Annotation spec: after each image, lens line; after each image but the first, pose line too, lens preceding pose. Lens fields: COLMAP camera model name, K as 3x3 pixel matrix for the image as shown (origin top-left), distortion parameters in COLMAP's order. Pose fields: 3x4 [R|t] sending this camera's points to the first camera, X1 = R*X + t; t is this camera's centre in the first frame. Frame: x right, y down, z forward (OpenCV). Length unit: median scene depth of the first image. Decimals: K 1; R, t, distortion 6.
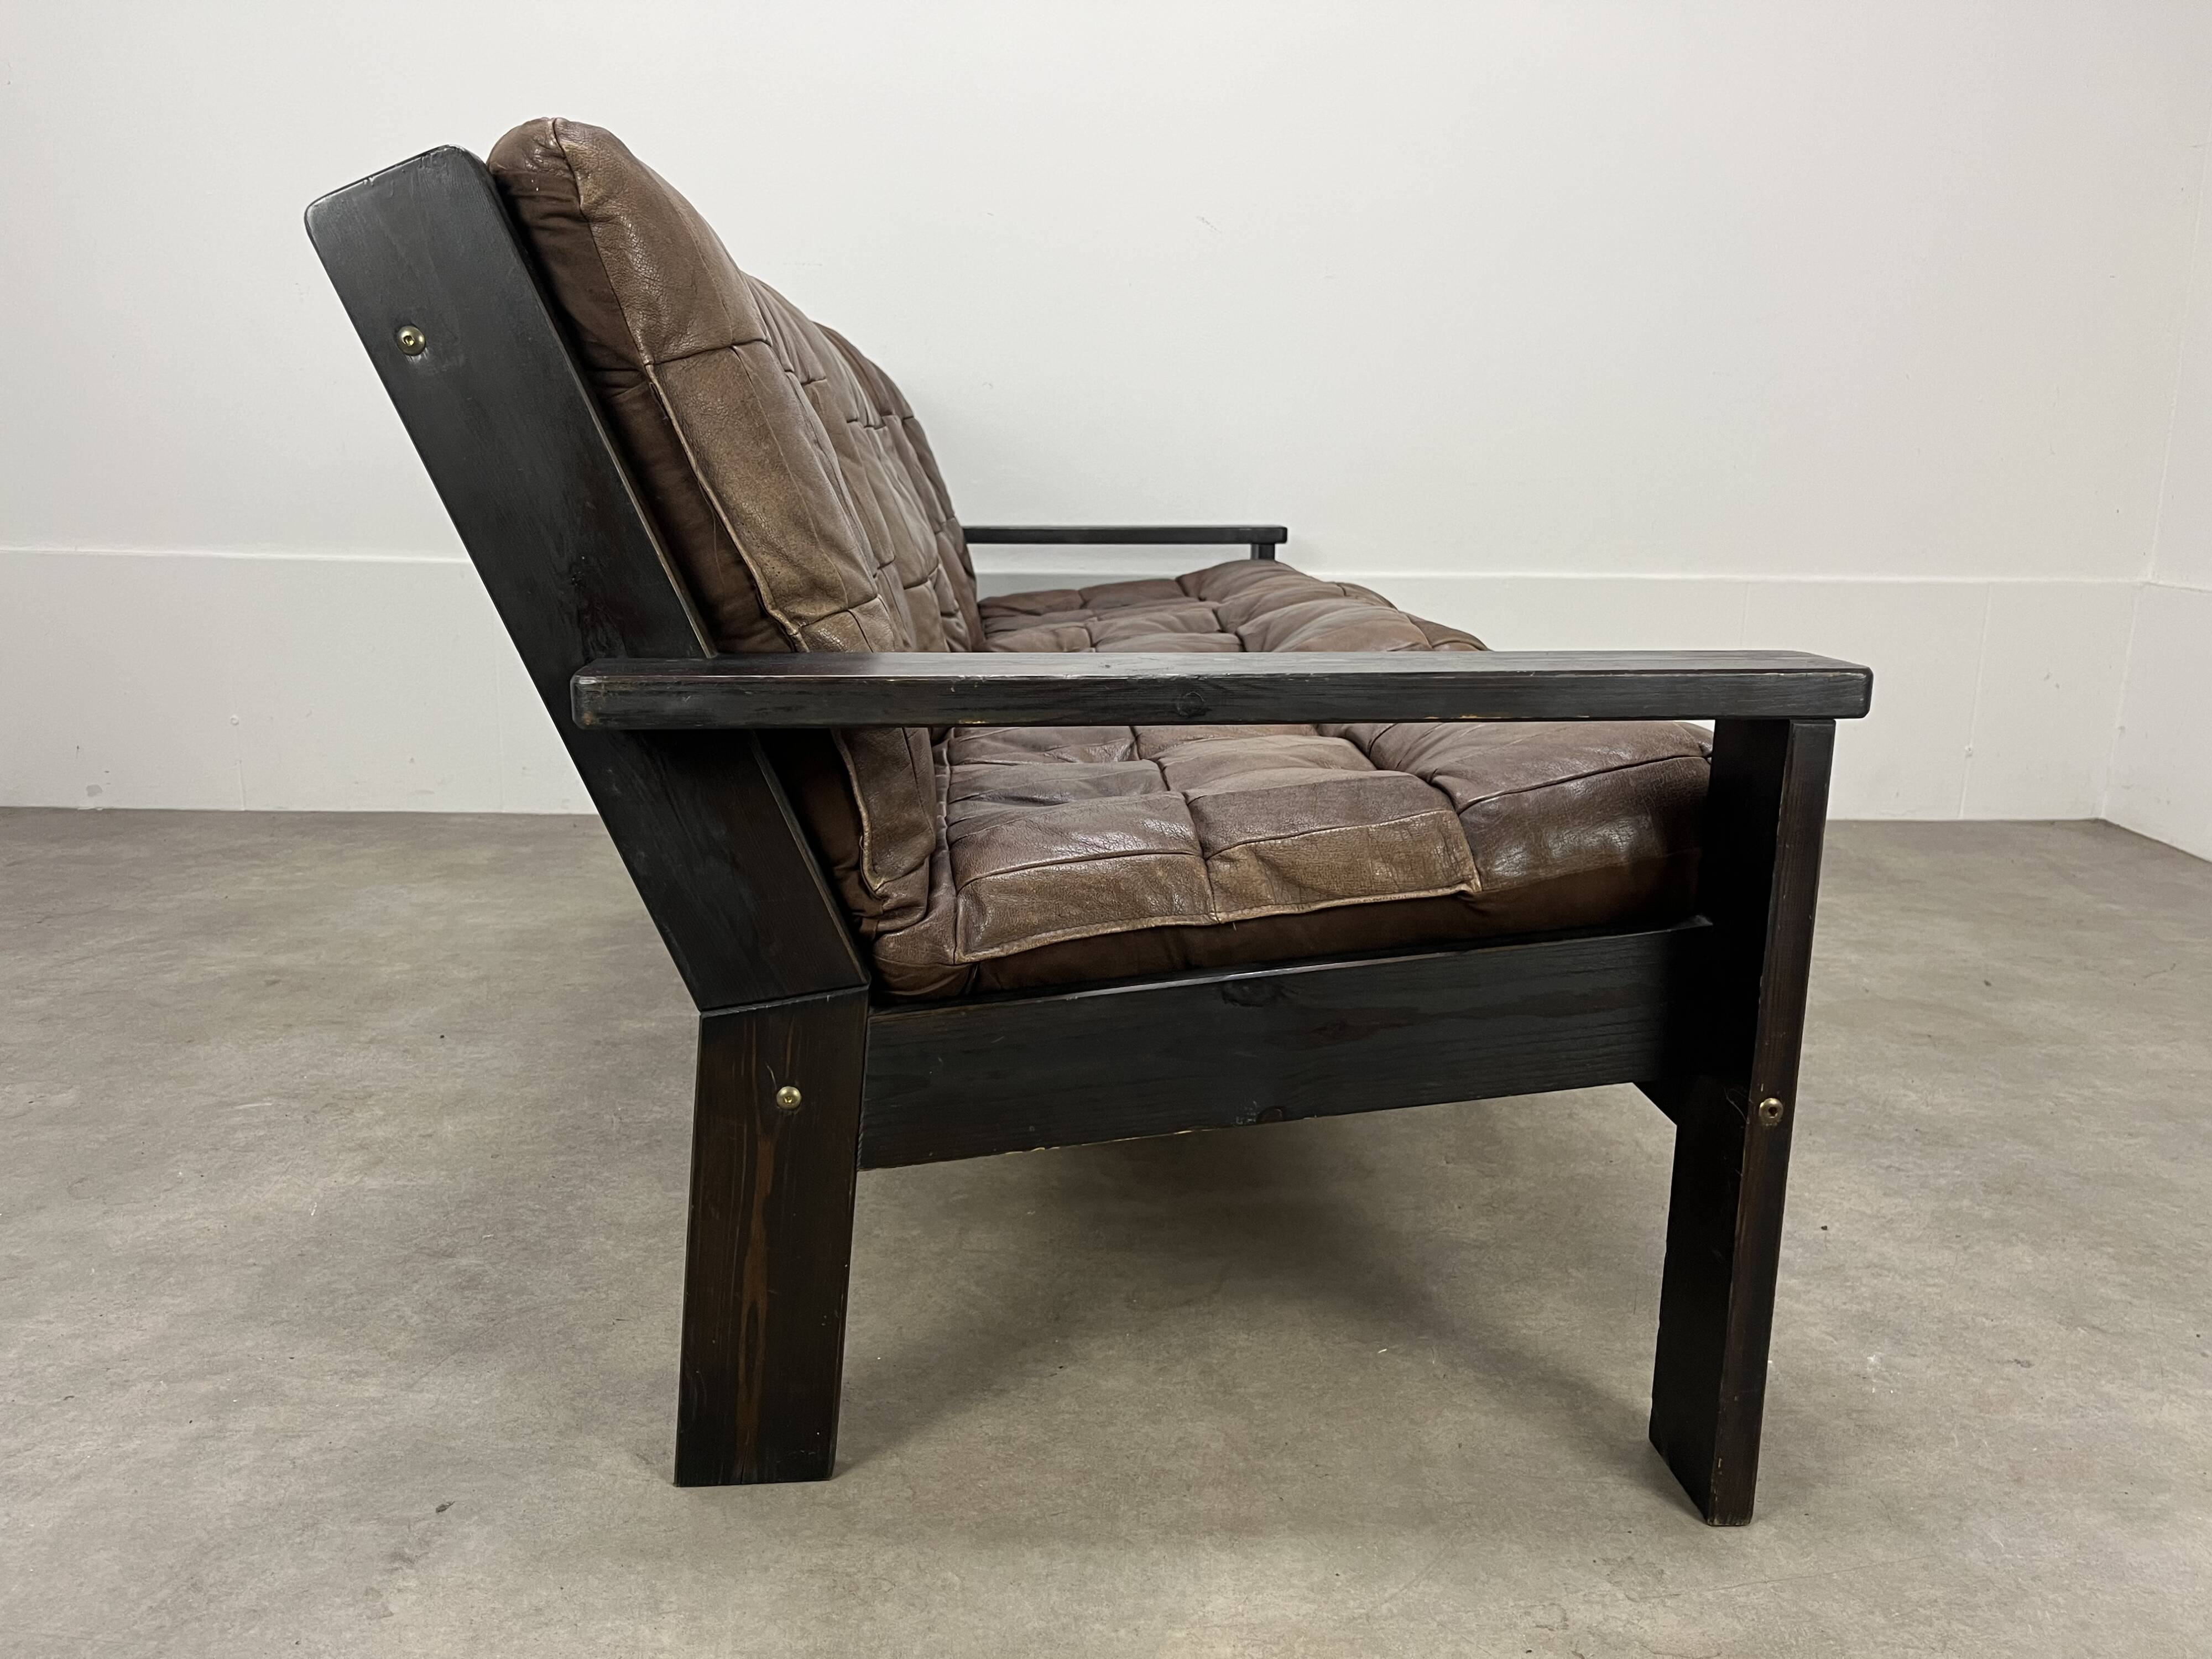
lens RADIAL K [[1691.1, 0, 1109.8], [0, 1691.1, 810.5], [0, 0, 1]] dist [0.071957, -0.100542]
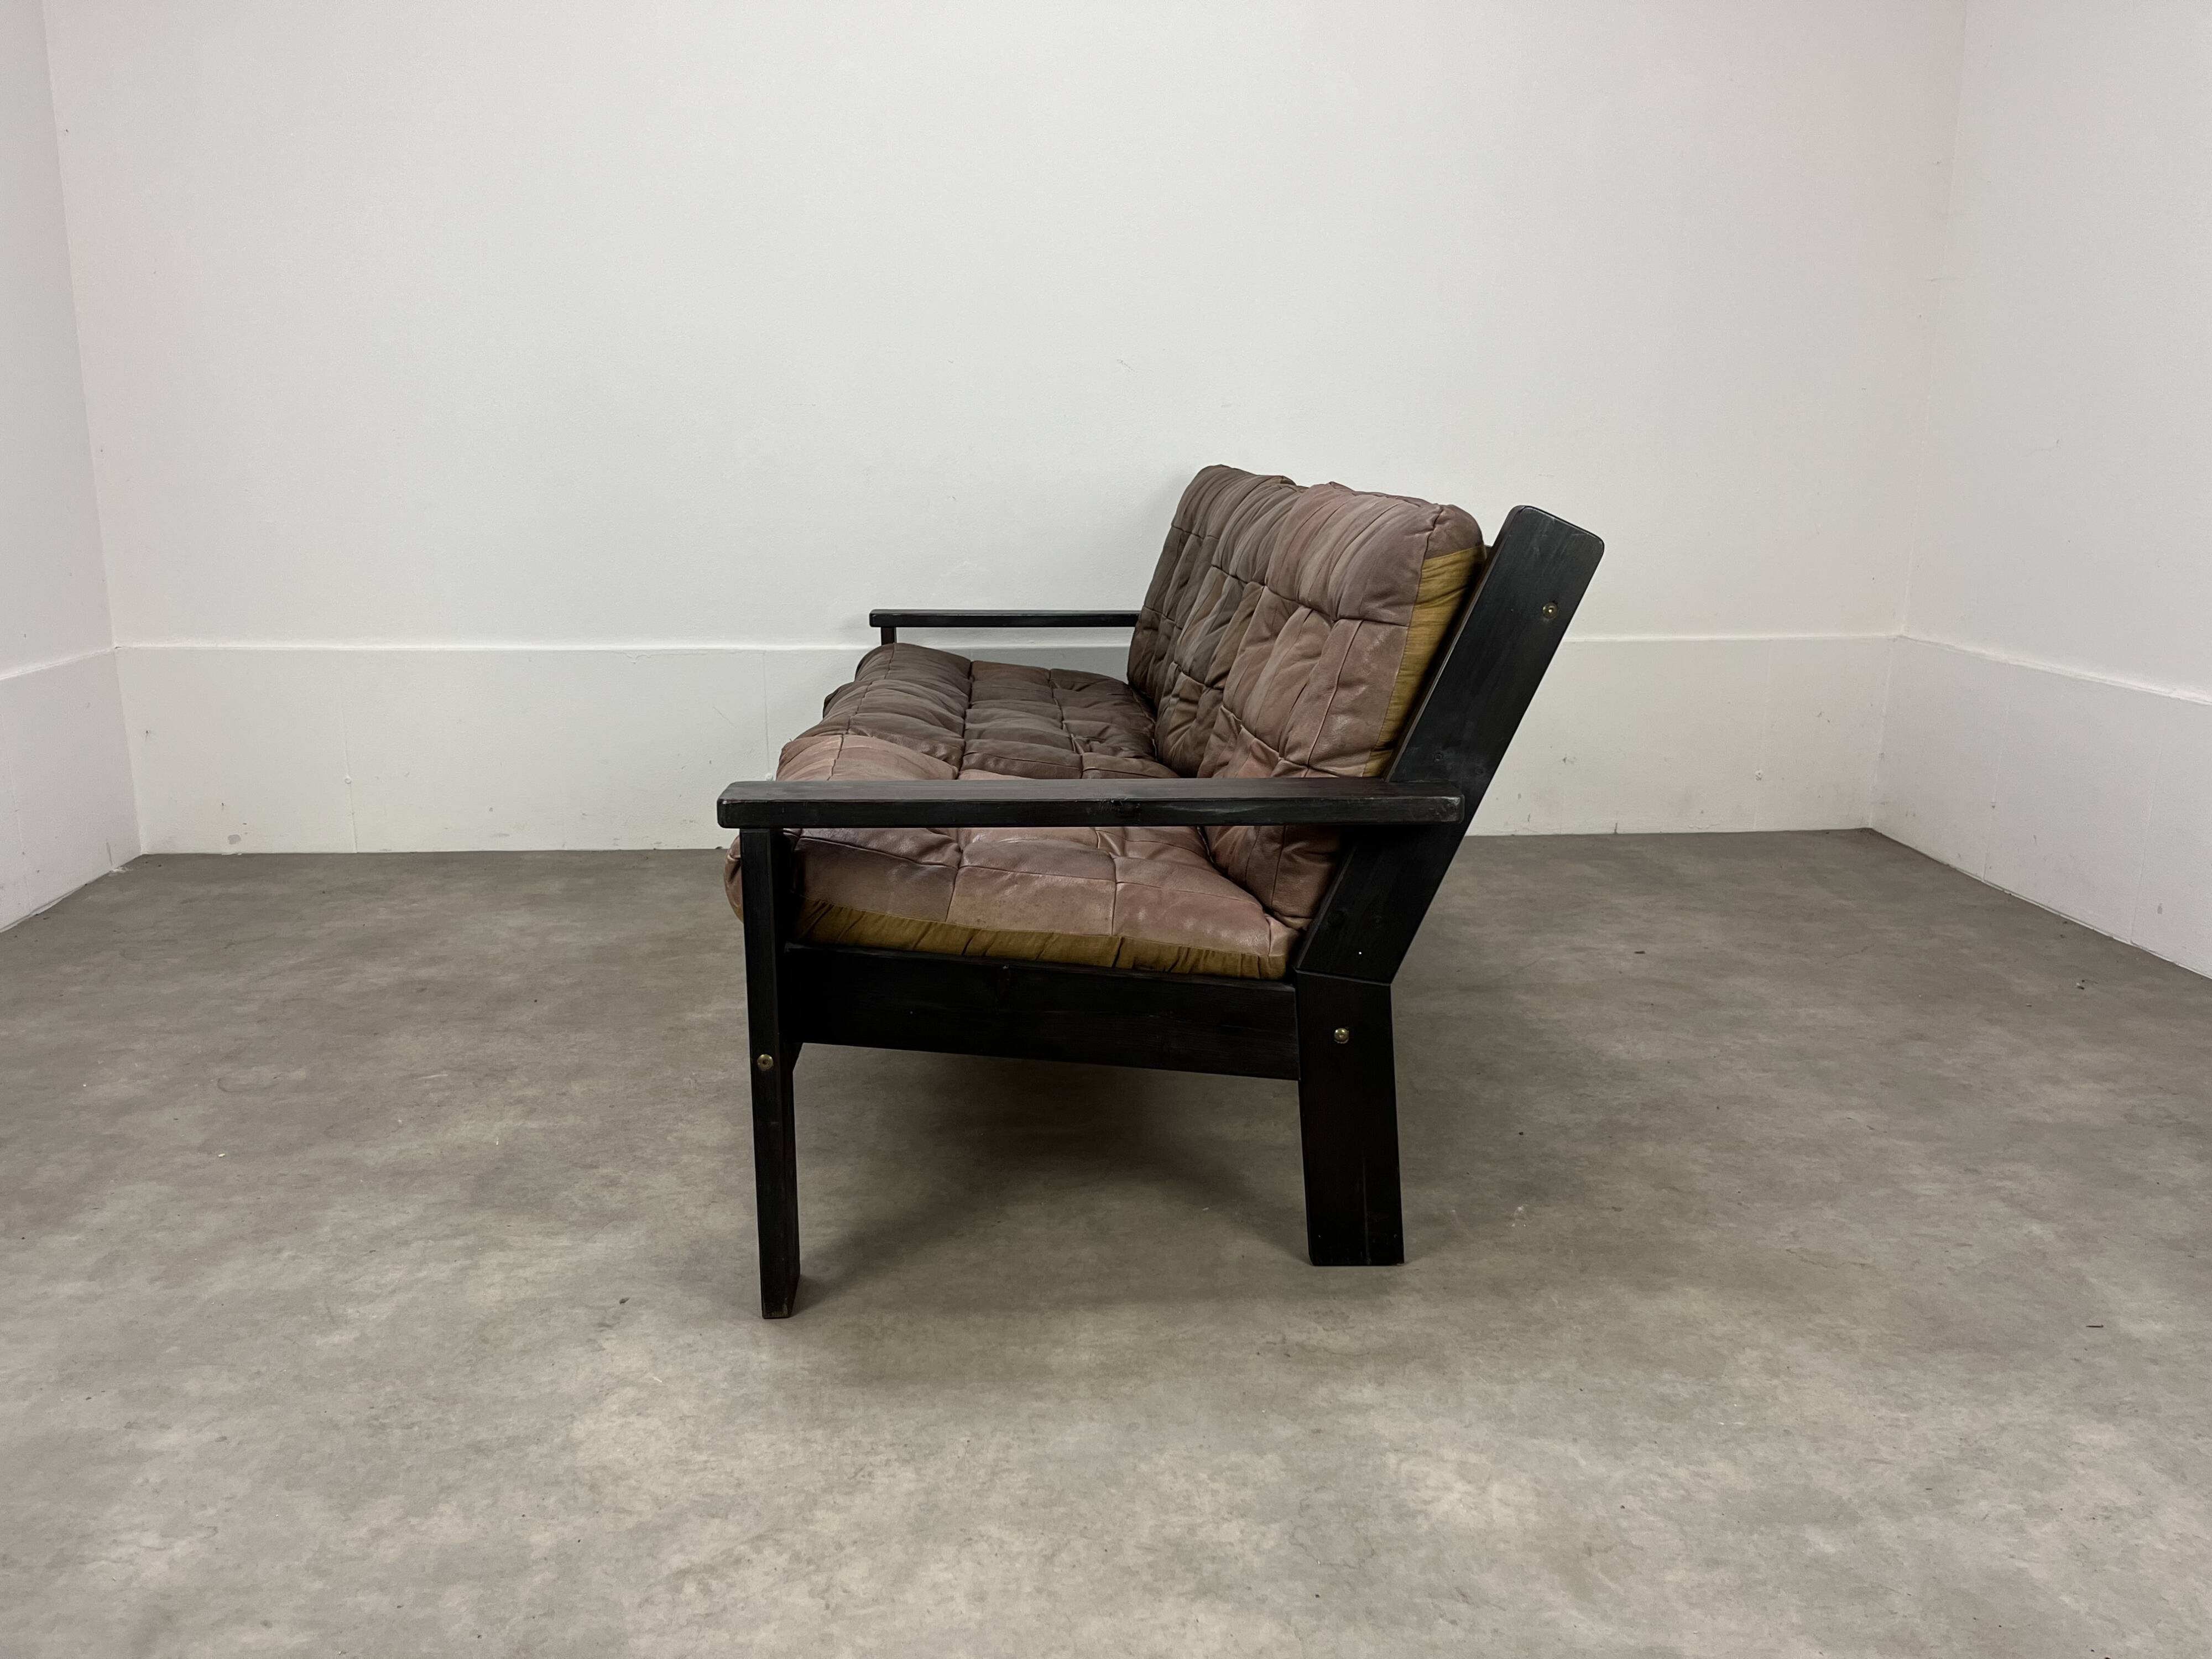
lens RADIAL K [[1691.1, 0, 1101.4], [0, 1691.1, 856.8], [0, 0, 1]] dist [0.071957, -0.100542]
pose [[0.999803, -0.019782, 0.001368, 0.064055], [0.019733, 0.999375, 0.029326, -0.048808], [-0.001947, -0.029294, 0.999569, -0.504270]]
